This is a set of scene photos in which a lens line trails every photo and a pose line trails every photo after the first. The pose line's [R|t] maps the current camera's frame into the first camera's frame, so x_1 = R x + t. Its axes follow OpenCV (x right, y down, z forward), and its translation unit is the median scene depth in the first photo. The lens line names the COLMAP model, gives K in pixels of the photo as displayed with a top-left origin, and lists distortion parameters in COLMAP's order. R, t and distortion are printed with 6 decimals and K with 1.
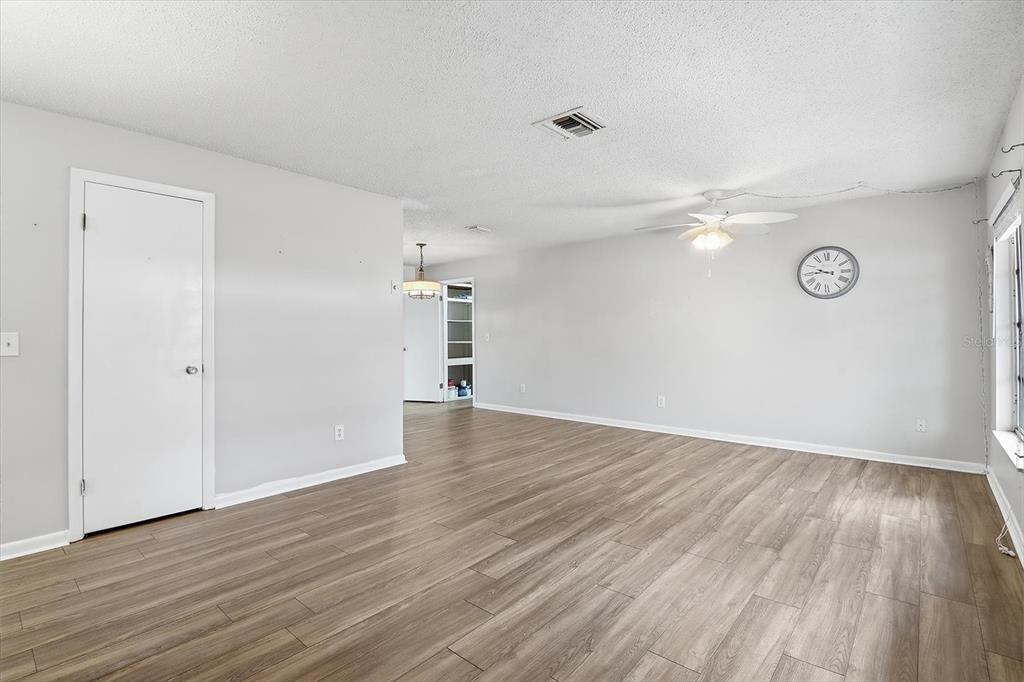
lens RADIAL K [[479.4, 0, 506.0], [0, 479.4, 331.8], [0, 0, 1]] dist [0.001168, -0.013390]
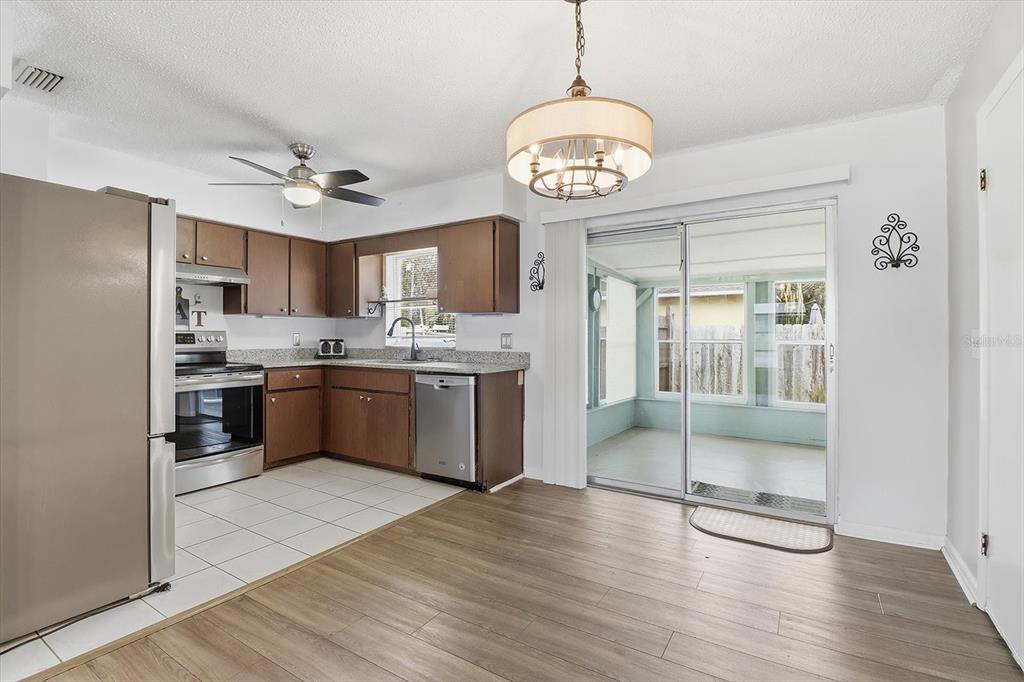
lens RADIAL K [[479.4, 0, 506.0], [0, 479.4, 331.8], [0, 0, 1]] dist [0.001168, -0.013390]
pose [[0.146777, -0.000596, -0.989169, 0.167545], [0.004694, 0.999989, 0.000094, 0.014825], [0.989158, -0.004657, 0.146778, 2.029100]]
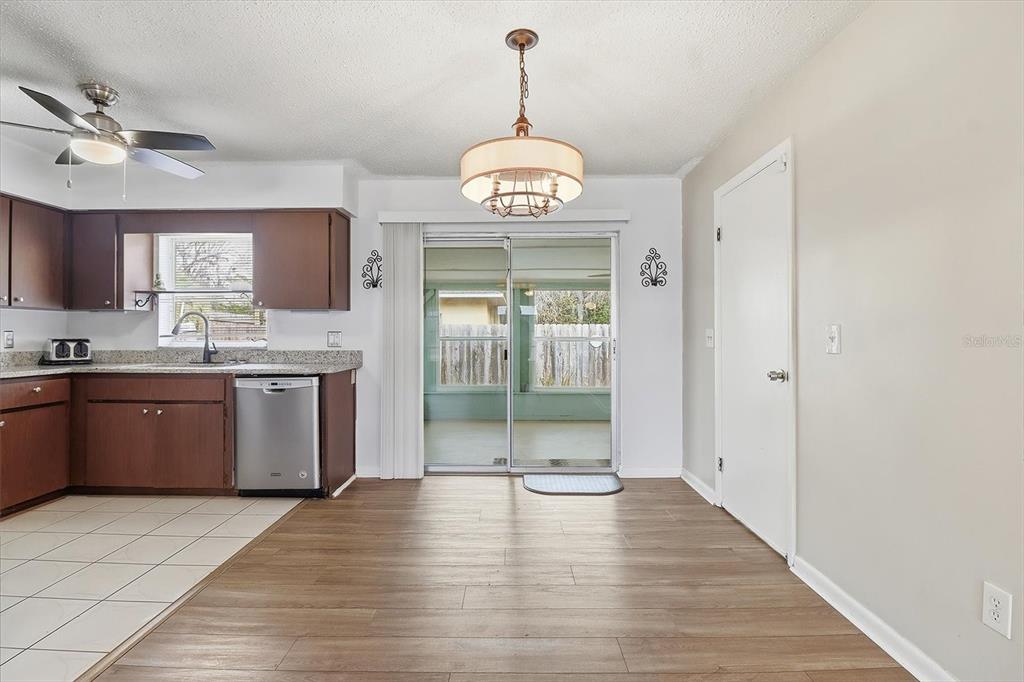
lens RADIAL K [[479.4, 0, 506.0], [0, 479.4, 331.8], [0, 0, 1]] dist [0.001168, -0.013390]
pose [[0.647149, 0.002946, -0.762358, 0.118754], [0.001708, 0.999984, 0.005313, 0.014710], [0.762361, -0.004740, 0.647134, 1.739798]]
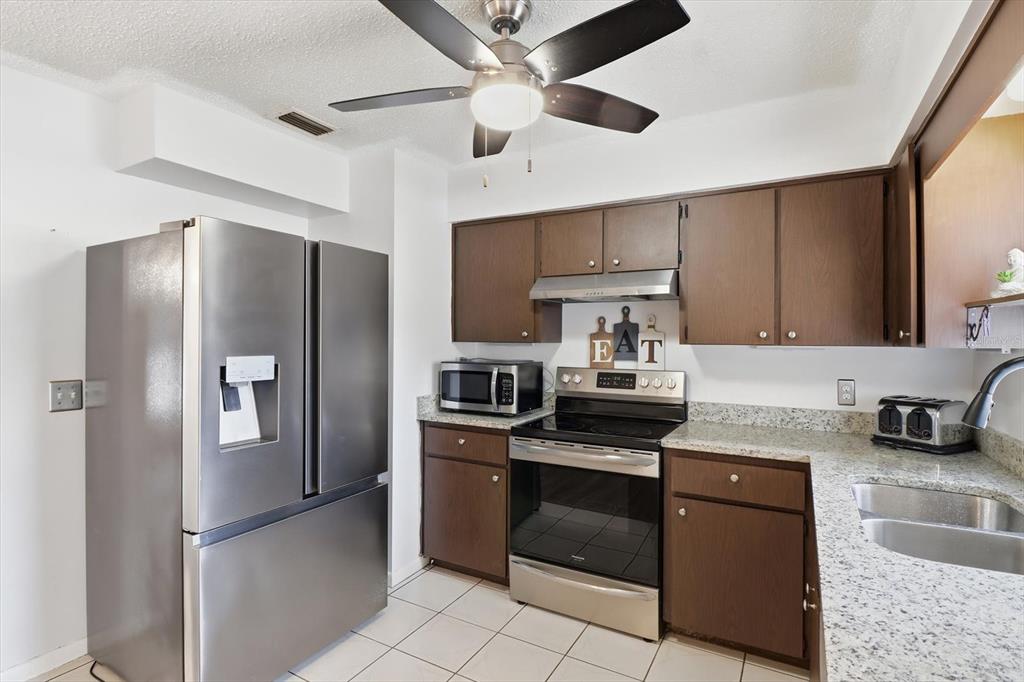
lens RADIAL K [[501.3, 0, 507.0], [0, 501.3, 338.9], [0, 0, 1]] dist [0.001801, -0.014929]
pose [[-0.978412, 0.003997, -0.206626, -0.861436], [0.004934, 0.999980, -0.004020, -0.048827], [0.206606, -0.004952, -0.978412, 2.245667]]
